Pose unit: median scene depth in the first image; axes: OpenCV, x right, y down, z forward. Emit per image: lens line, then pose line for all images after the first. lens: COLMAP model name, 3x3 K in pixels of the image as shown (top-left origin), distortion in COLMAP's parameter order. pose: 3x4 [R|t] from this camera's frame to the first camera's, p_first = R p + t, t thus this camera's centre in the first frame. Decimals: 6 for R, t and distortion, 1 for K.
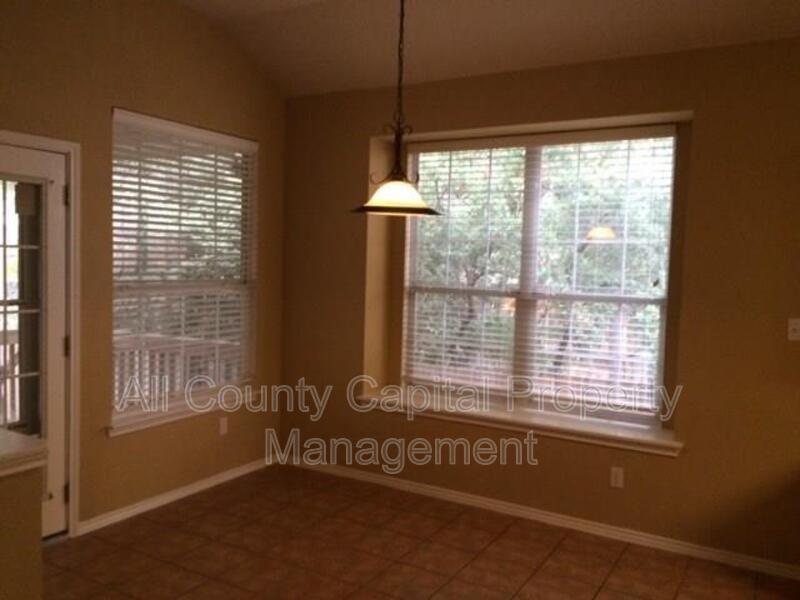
lens RADIAL K [[684.5, 0, 406.9], [0, 684.5, 302.2], [0, 0, 1]] dist [0.038175, -0.006803]
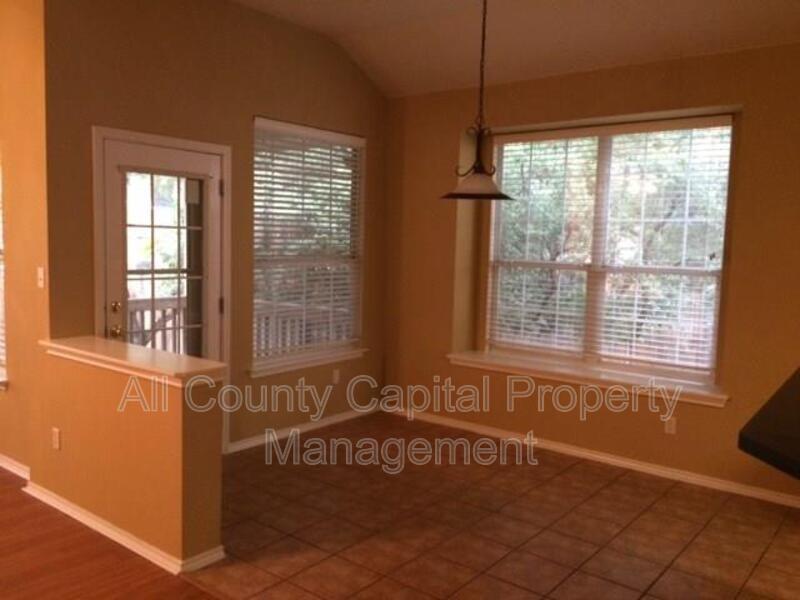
lens RADIAL K [[684.5, 0, 398.1], [0, 684.5, 304.5], [0, 0, 1]] dist [0.038175, -0.006803]
pose [[0.988241, 0.011797, -0.152452, 0.023349], [-0.007163, 0.999497, 0.030907, 0.016703], [0.152740, -0.029452, 0.987828, -0.174908]]
